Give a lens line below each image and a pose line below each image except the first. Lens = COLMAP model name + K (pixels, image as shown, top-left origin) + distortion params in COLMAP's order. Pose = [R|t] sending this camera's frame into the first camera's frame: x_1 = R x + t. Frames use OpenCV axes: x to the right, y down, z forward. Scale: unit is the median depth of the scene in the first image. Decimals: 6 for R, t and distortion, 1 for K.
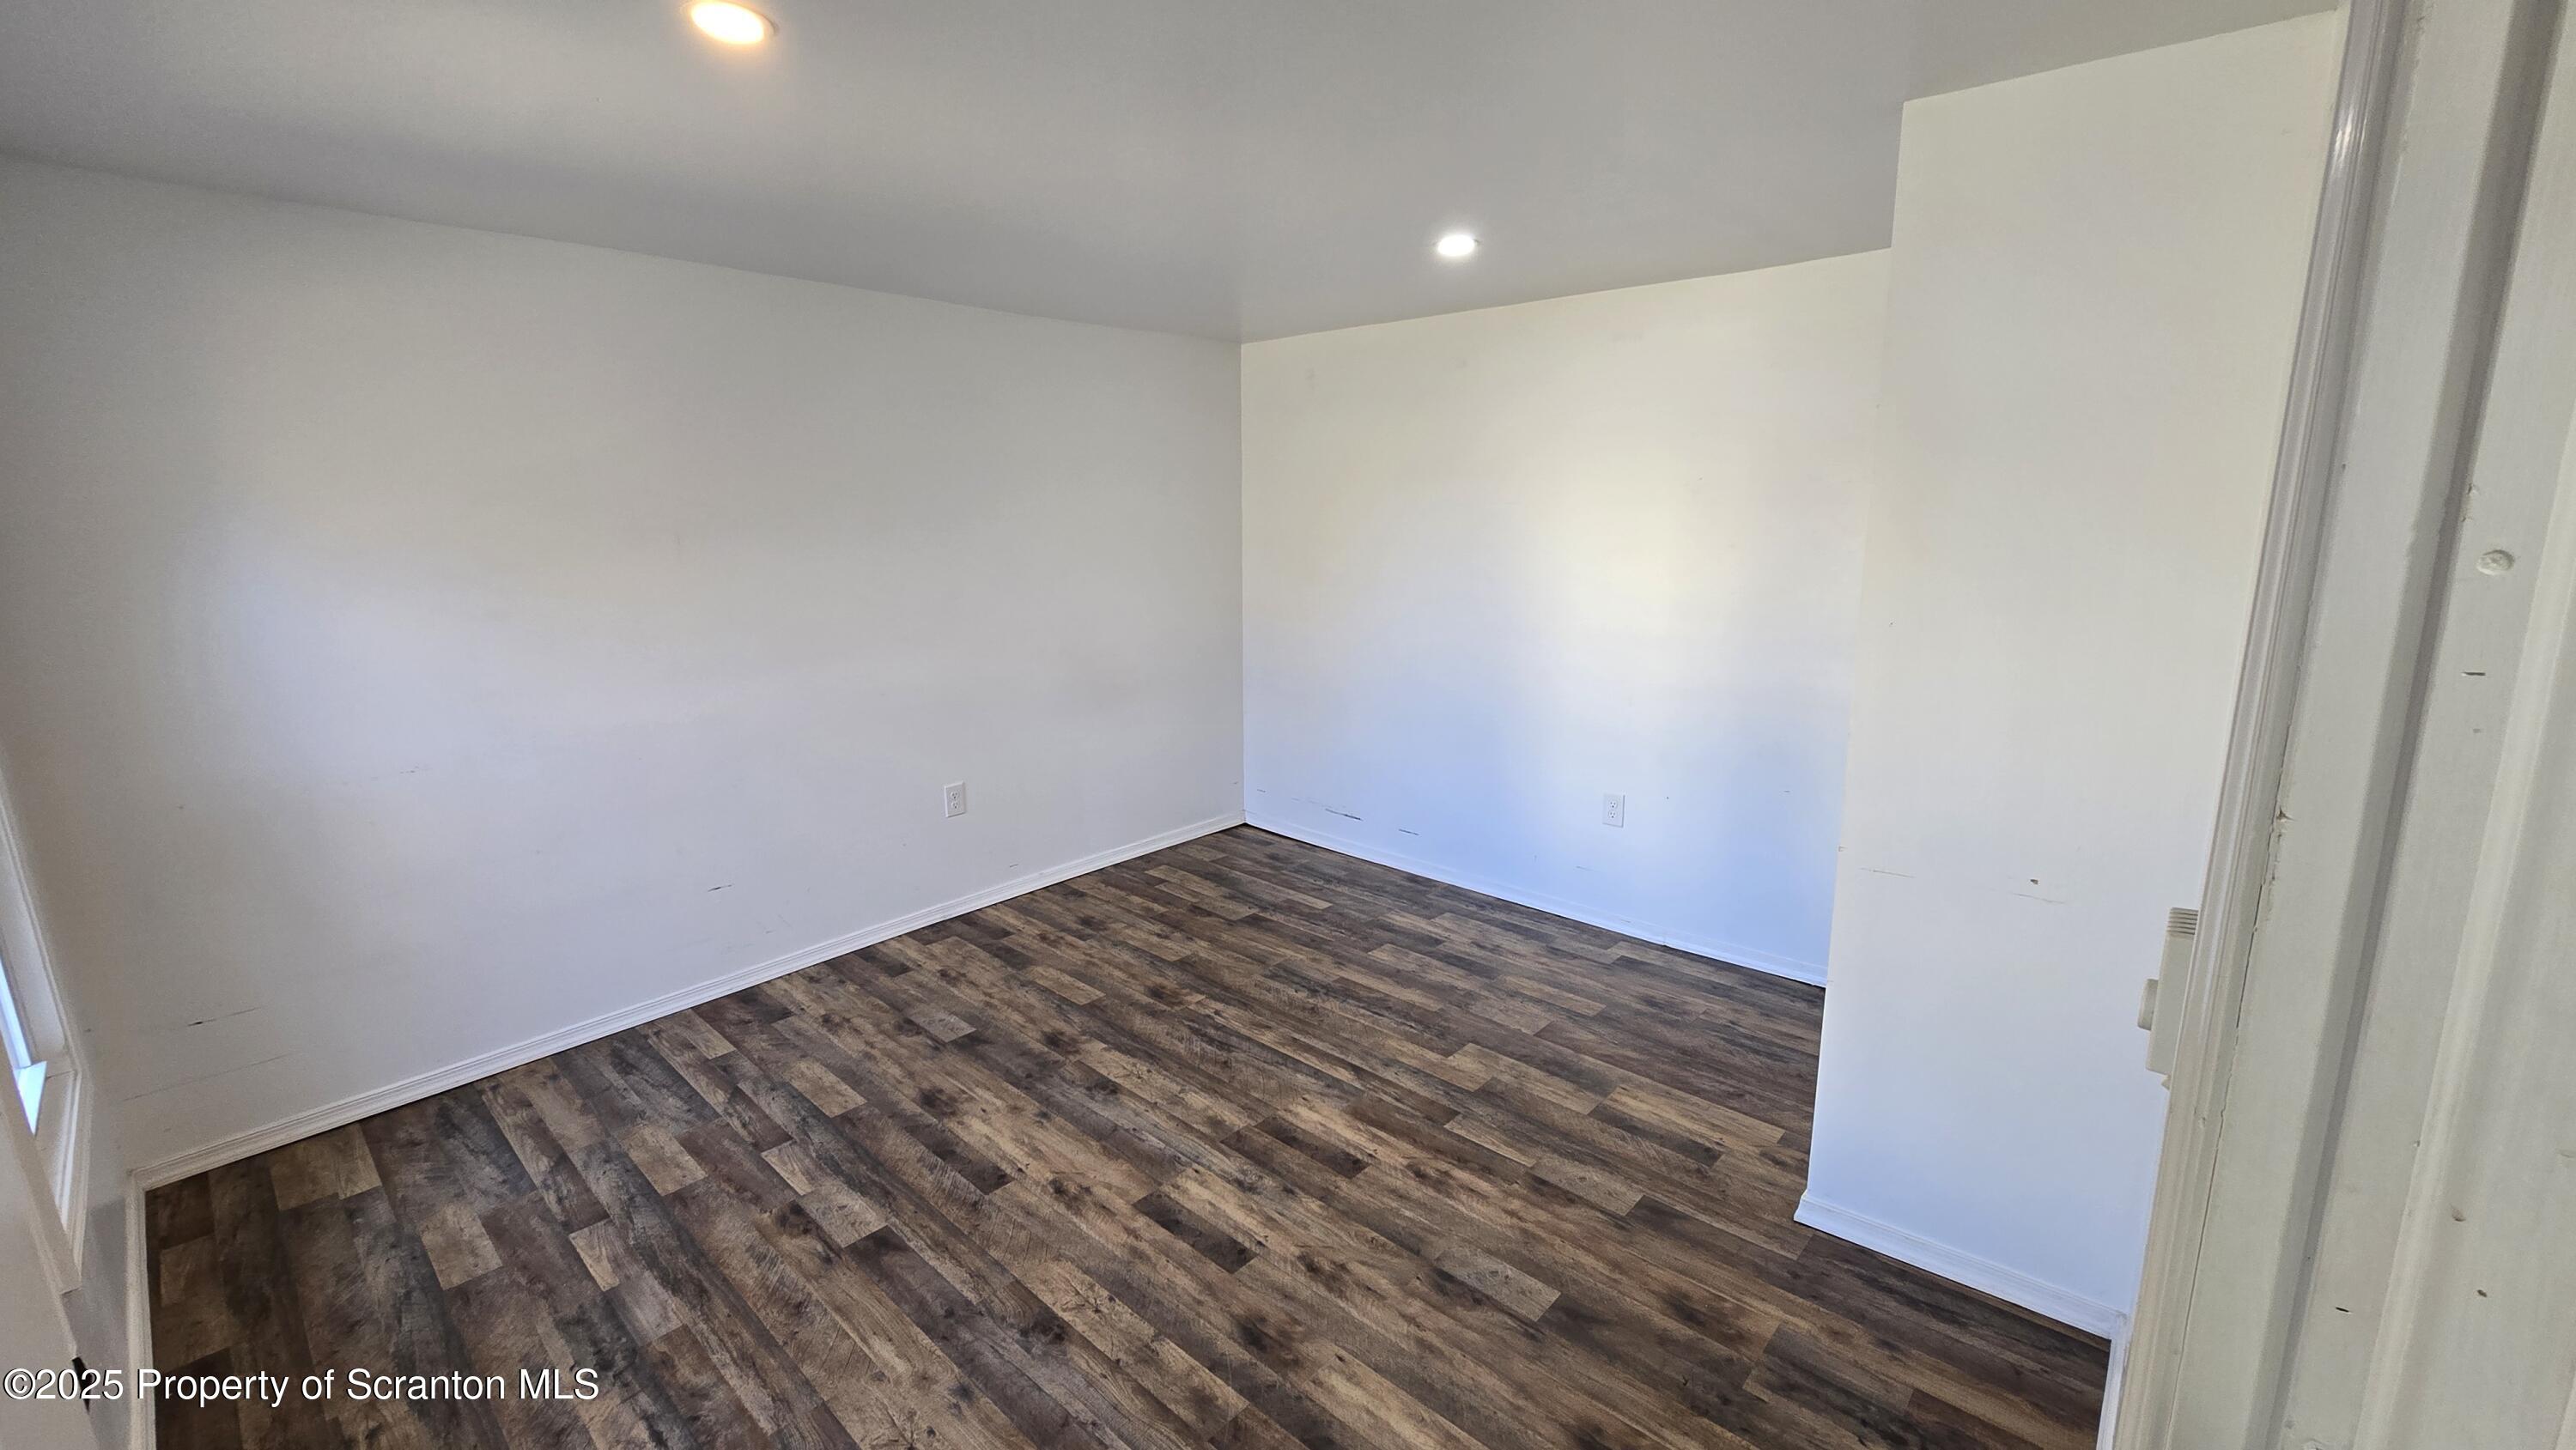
lens RADIAL K [[1044.8, 0, 1269.5], [0, 1044.8, 735.8], [0, 0, 1]] dist [-0.001573, 0.000305]
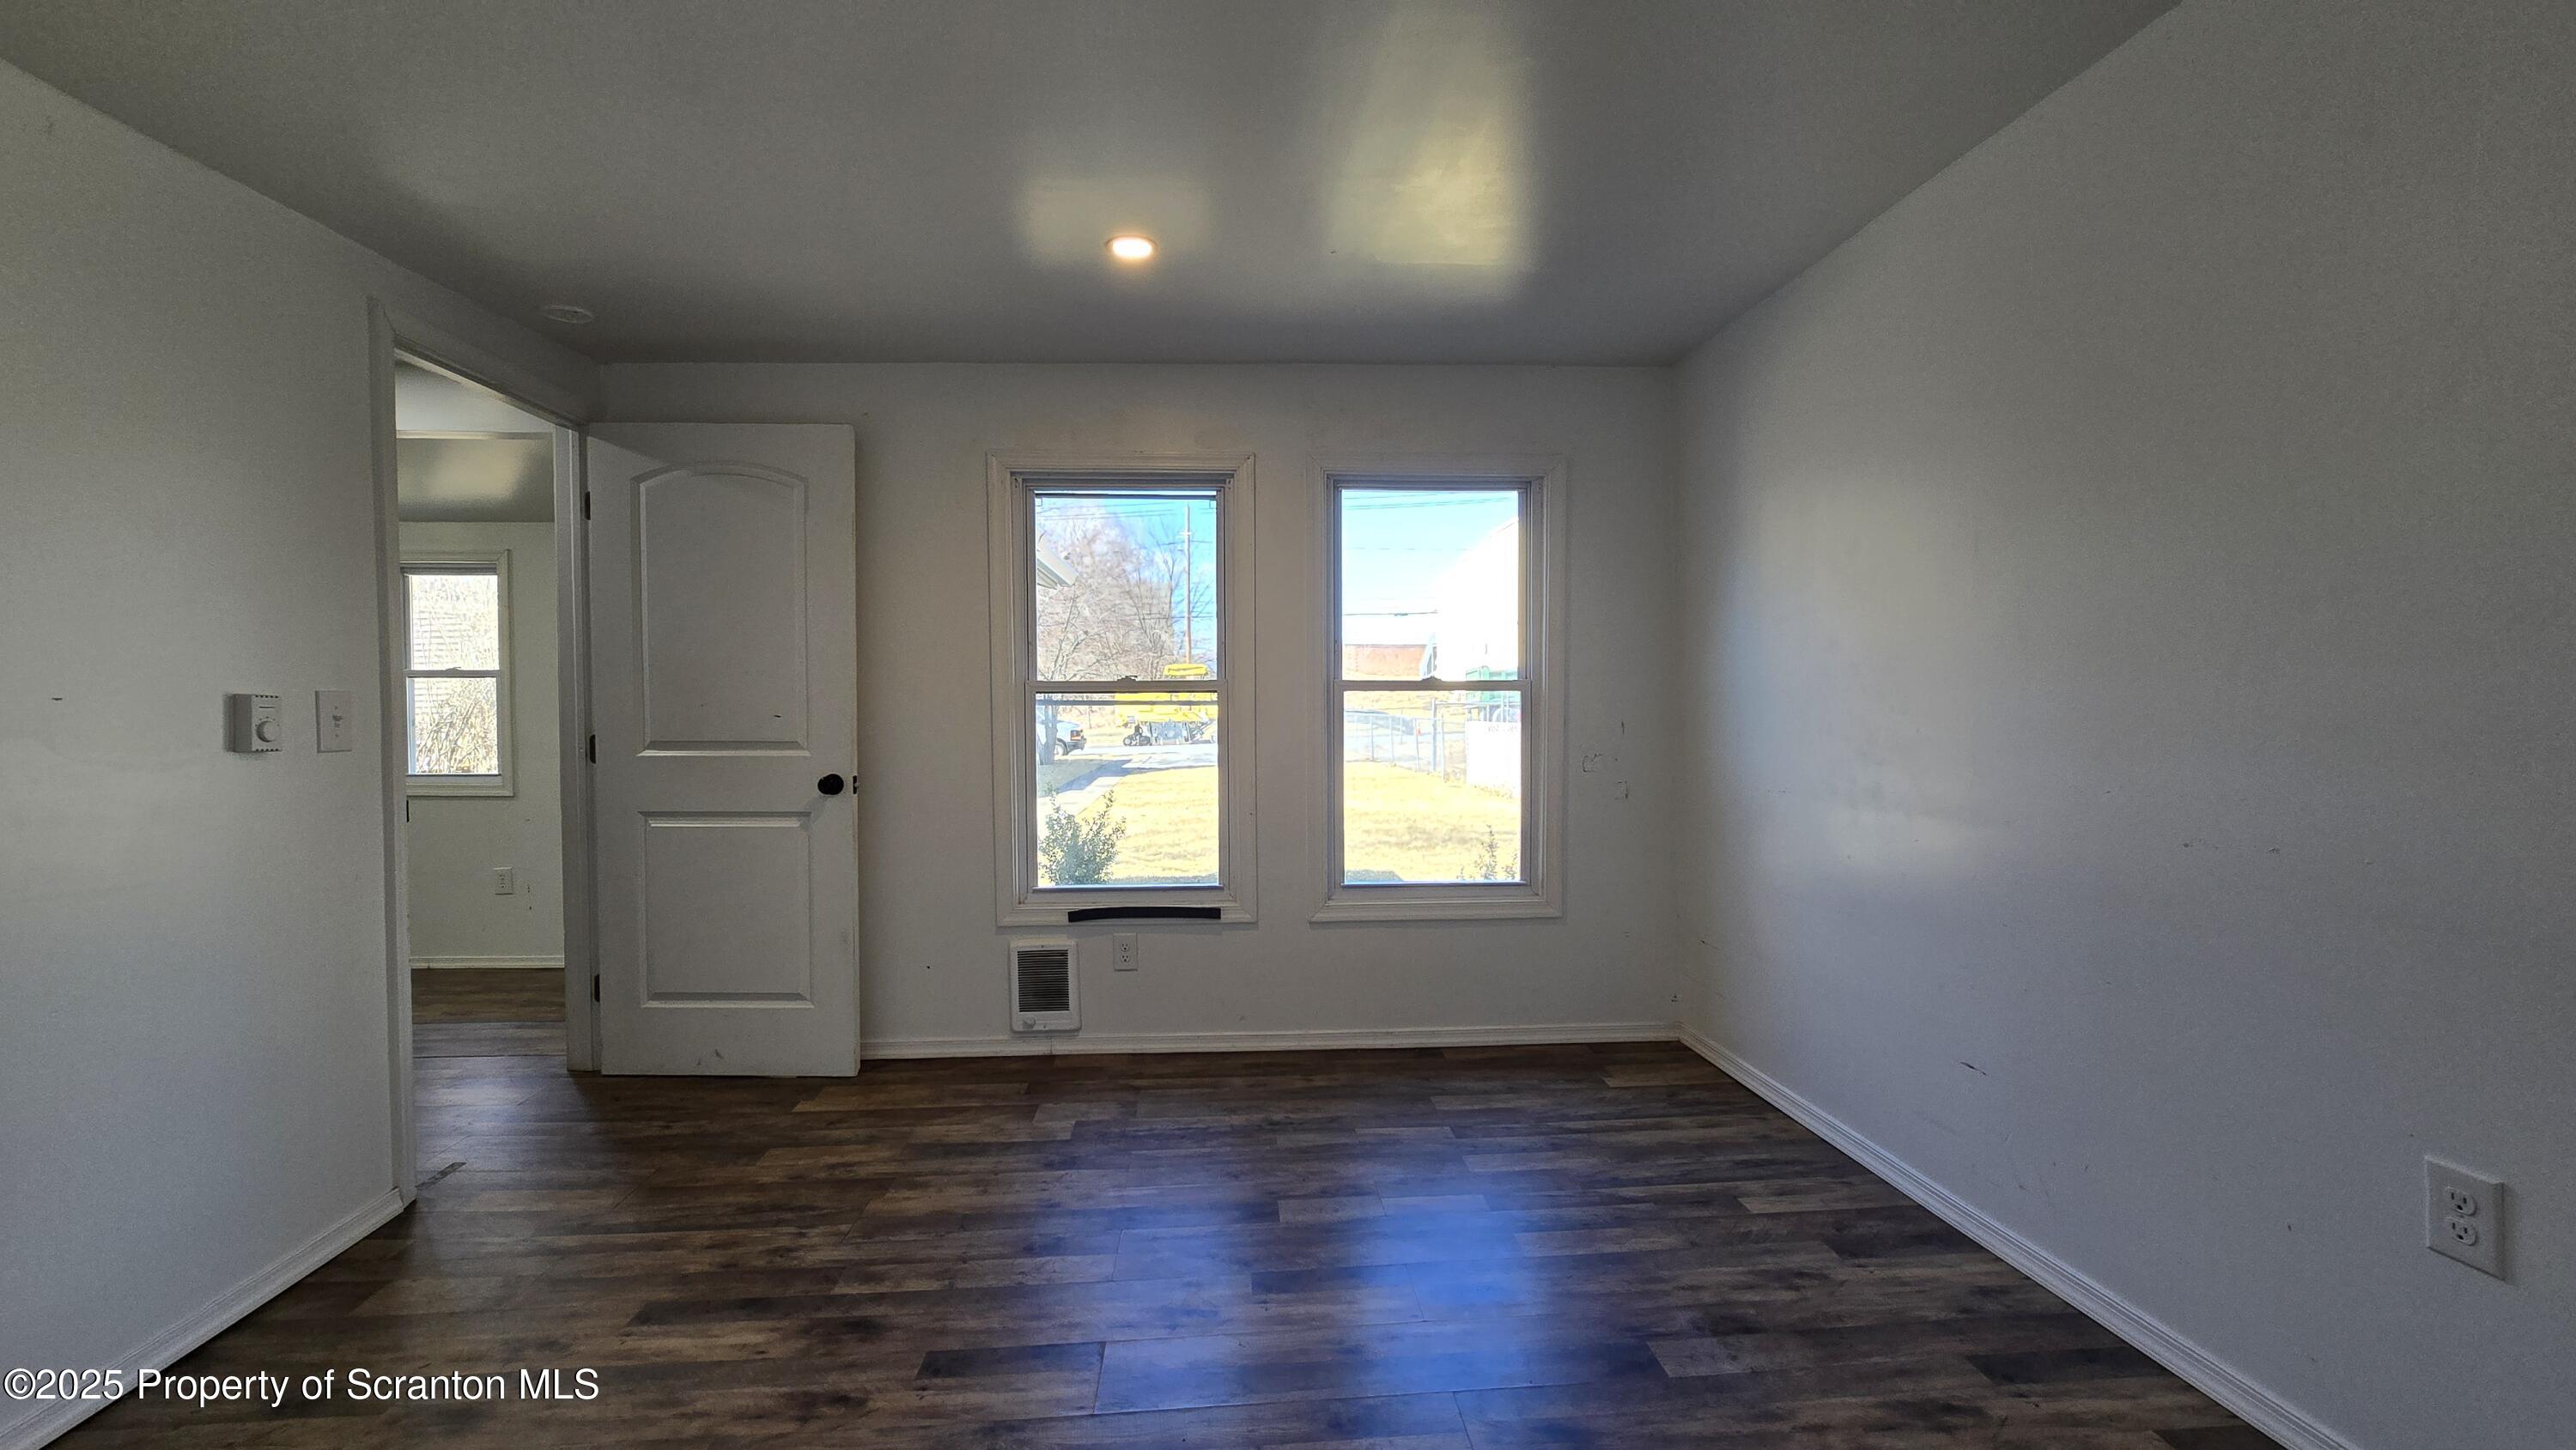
lens RADIAL K [[1044.8, 0, 1269.5], [0, 1044.8, 735.8], [0, 0, 1]] dist [-0.001573, 0.000305]
pose [[-0.694148, 0.048711, -0.718182, 0.295211], [-0.122562, 0.975142, 0.184601, -0.152936], [0.709322, 0.216162, -0.670922, 1.332887]]
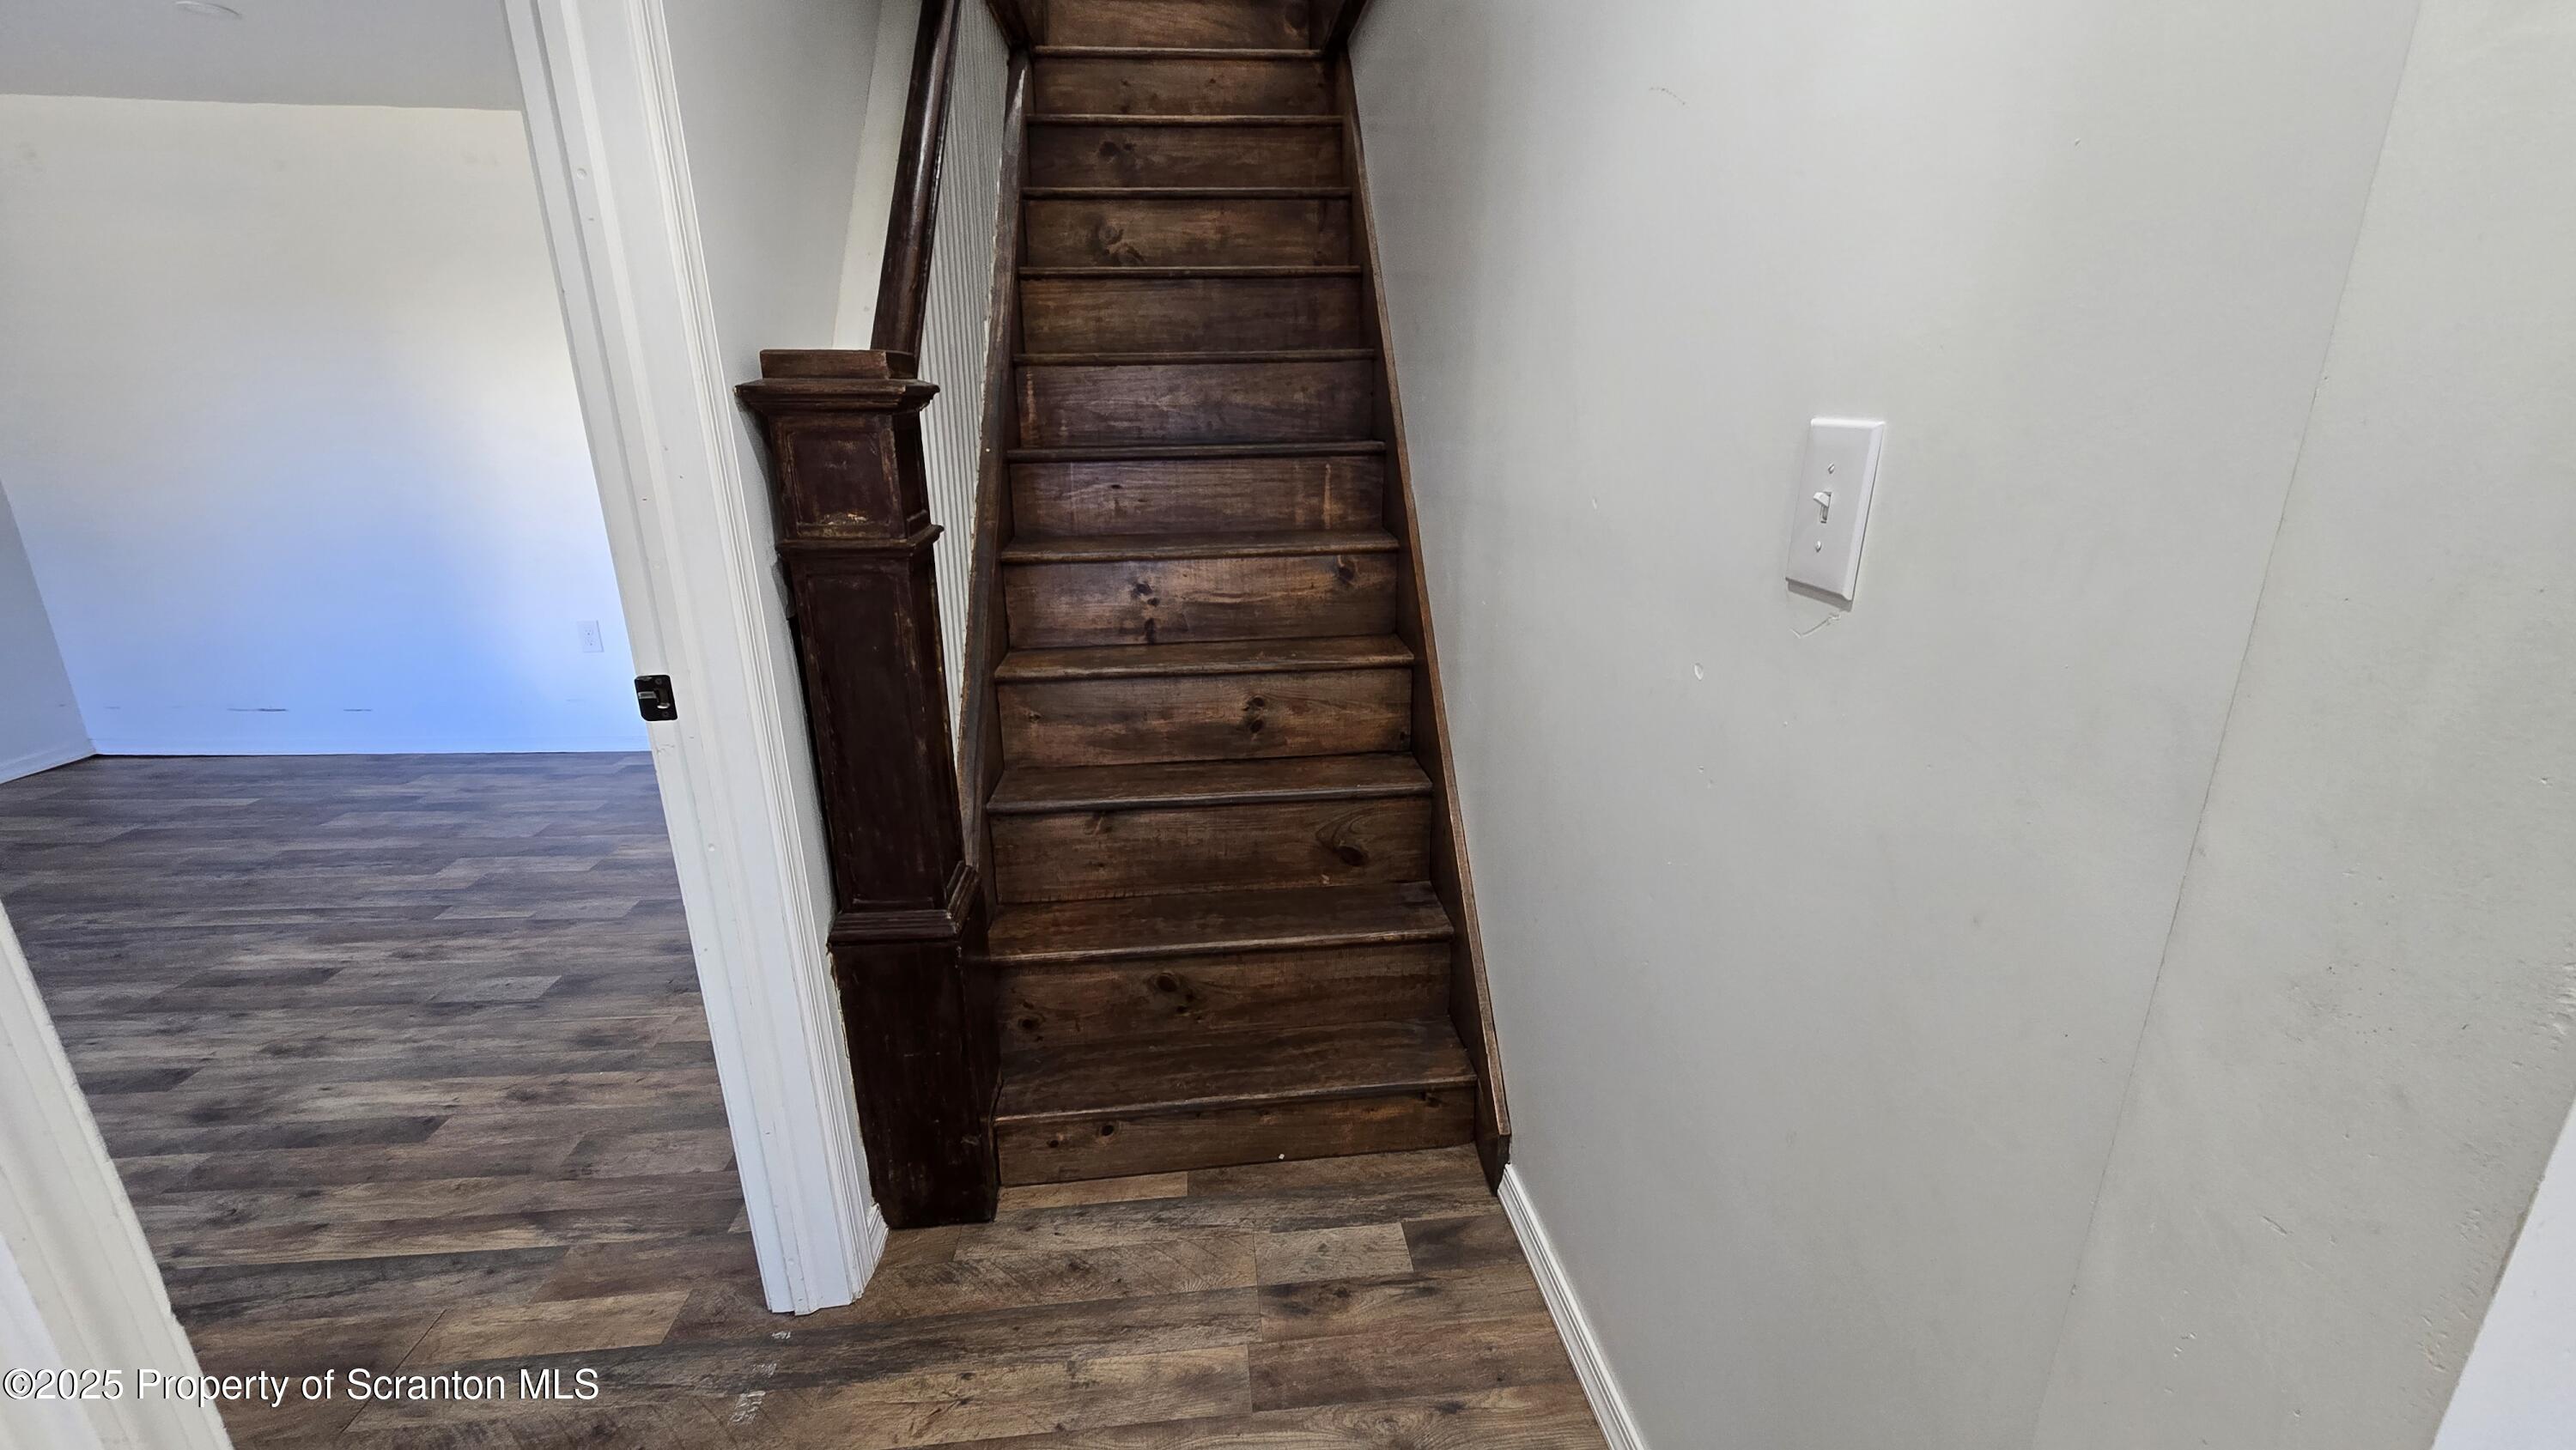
lens RADIAL K [[1023.0, 0, 1281.6], [0, 1023.0, 742.1], [0, 0, 1]] dist [-0.006943, 0.000406]
pose [[0.656728, -0.201762, 0.726636, 0.018367], [0.135652, 0.979435, 0.149353, 0.157824], [-0.741826, 0.000485, 0.670592, -0.309487]]
